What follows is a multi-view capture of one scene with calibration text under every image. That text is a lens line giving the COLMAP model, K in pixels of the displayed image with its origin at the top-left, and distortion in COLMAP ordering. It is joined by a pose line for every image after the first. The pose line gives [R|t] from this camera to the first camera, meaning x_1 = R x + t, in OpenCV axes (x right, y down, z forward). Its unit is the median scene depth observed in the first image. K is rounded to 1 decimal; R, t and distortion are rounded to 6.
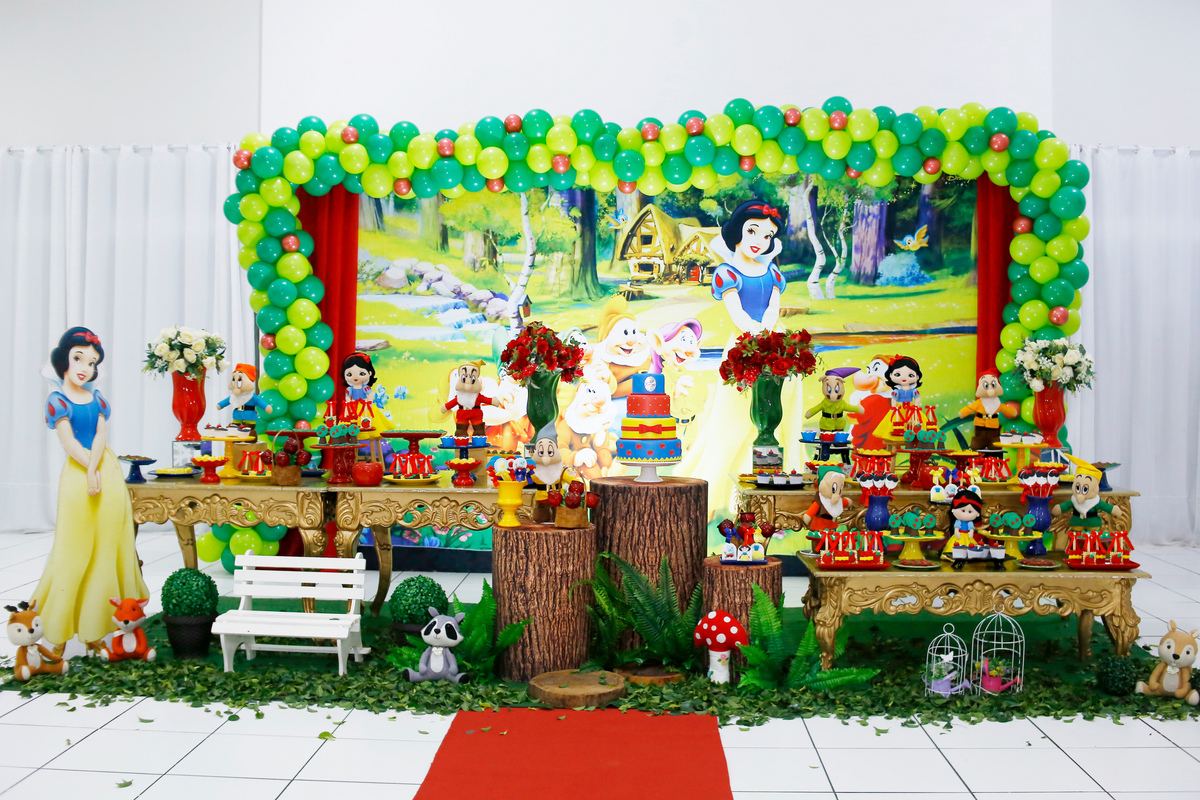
lens RADIAL K [[1226.6, 0, 583.4], [0, 1226.6, 399.6], [0, 0, 1]] dist [-0.115199, 0.000000]
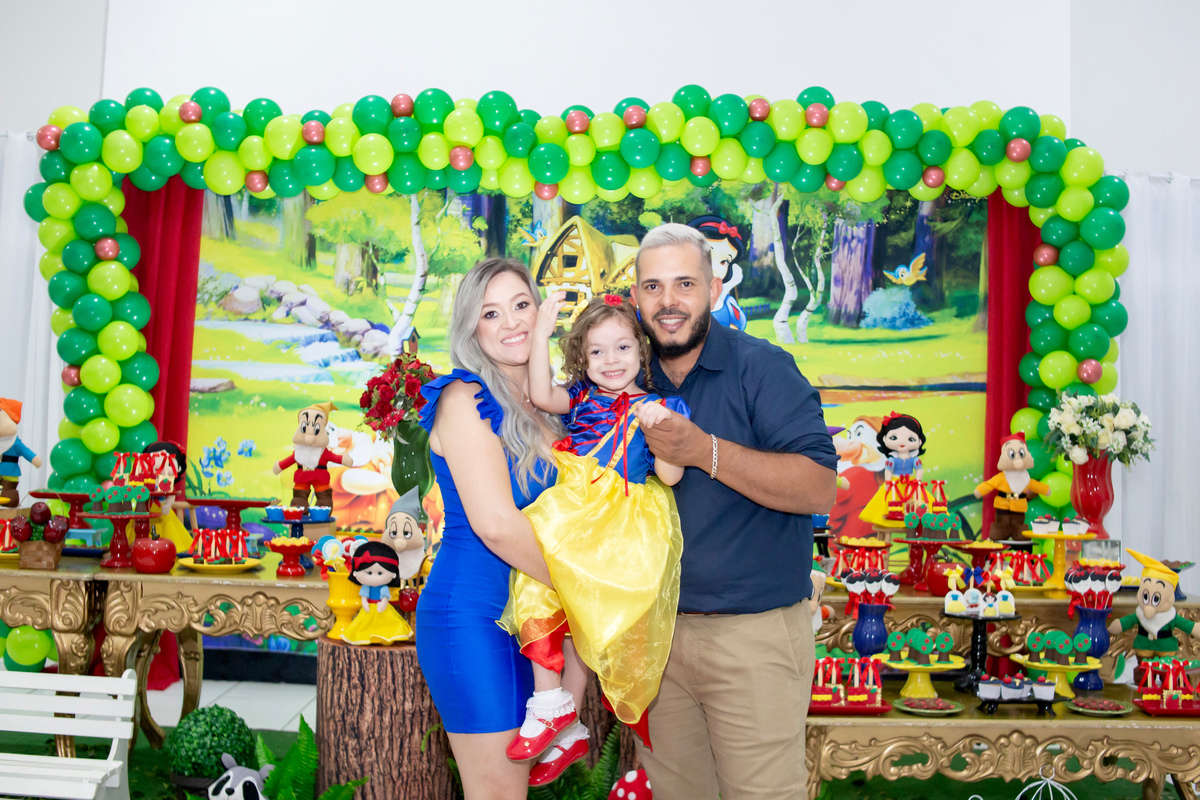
lens RADIAL K [[1226.6, 0, 623.0], [0, 1226.6, 393.4], [0, 0, 1]] dist [-0.115199, 0.000000]
pose [[0.997350, 0.028966, 0.066735, 0.037485], [-0.024368, 0.997339, -0.068714, 0.006960], [-0.068548, 0.066905, 0.995402, 0.236901]]
